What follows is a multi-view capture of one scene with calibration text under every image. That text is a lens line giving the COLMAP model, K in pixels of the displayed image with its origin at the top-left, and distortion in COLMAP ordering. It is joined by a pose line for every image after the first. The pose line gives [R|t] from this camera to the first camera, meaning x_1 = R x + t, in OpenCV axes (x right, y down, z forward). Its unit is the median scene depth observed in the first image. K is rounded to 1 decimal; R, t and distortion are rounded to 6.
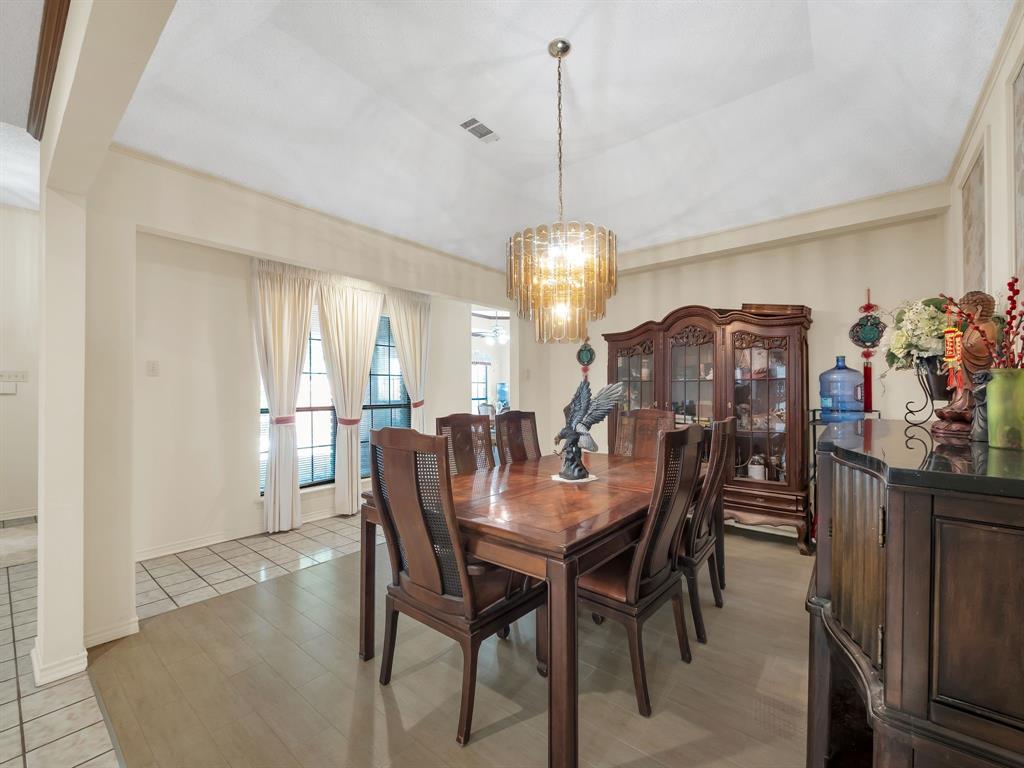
lens RADIAL K [[428.4, 0, 505.3], [0, 428.4, 388.3], [0, 0, 1]] dist [-0.001904, 0.000128]
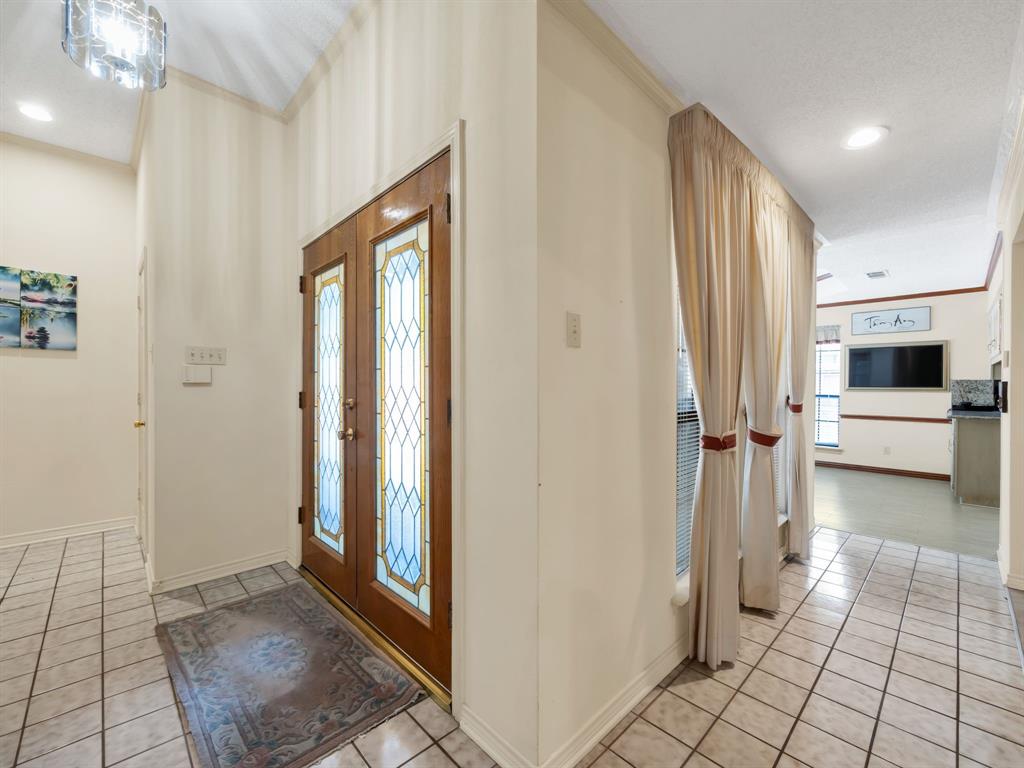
lens RADIAL K [[428.4, 0, 512.3], [0, 428.4, 384.6], [0, 0, 1]] dist [-0.001904, 0.000128]
pose [[0.994245, 0.010542, -0.106610, -0.650458], [-0.009780, 0.999923, 0.007669, 0.005237], [0.106682, -0.006582, 0.994271, 0.430561]]
